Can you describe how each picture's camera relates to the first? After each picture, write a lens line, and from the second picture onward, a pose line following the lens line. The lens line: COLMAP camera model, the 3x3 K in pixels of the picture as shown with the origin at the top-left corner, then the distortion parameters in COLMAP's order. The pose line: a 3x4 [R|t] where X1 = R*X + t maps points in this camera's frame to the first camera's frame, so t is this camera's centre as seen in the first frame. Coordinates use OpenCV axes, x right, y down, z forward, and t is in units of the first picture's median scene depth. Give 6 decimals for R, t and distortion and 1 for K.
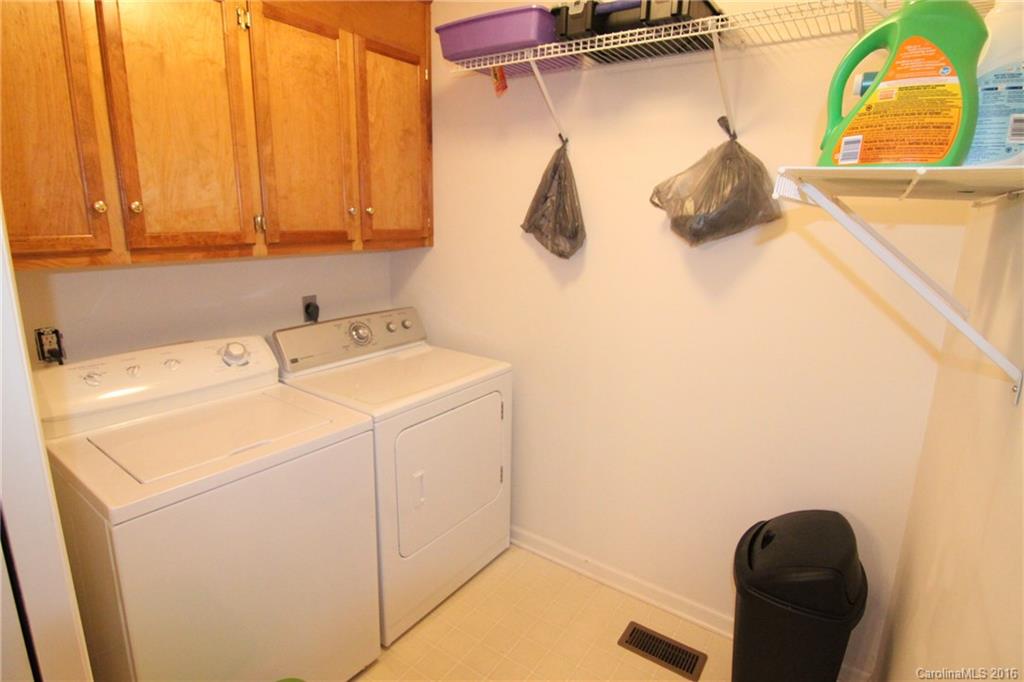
lens RADIAL K [[527.9, 0, 510.8], [0, 527.9, 336.1], [0, 0, 1]] dist [-0.005085, -0.011380]
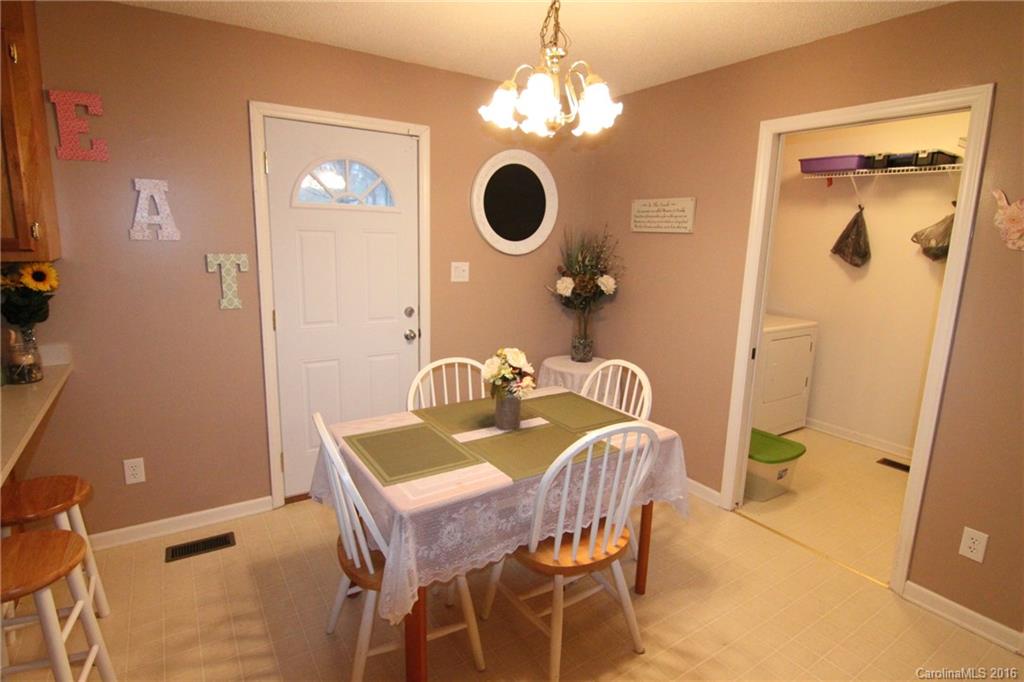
lens RADIAL K [[527.9, 0, 510.8], [0, 527.9, 336.1], [0, 0, 1]] dist [-0.005085, -0.011380]
pose [[0.929588, 0.072495, -0.361402, -0.380661], [-0.088501, 0.995685, -0.027911, 0.283269], [0.357819, 0.057930, 0.931992, -1.300917]]
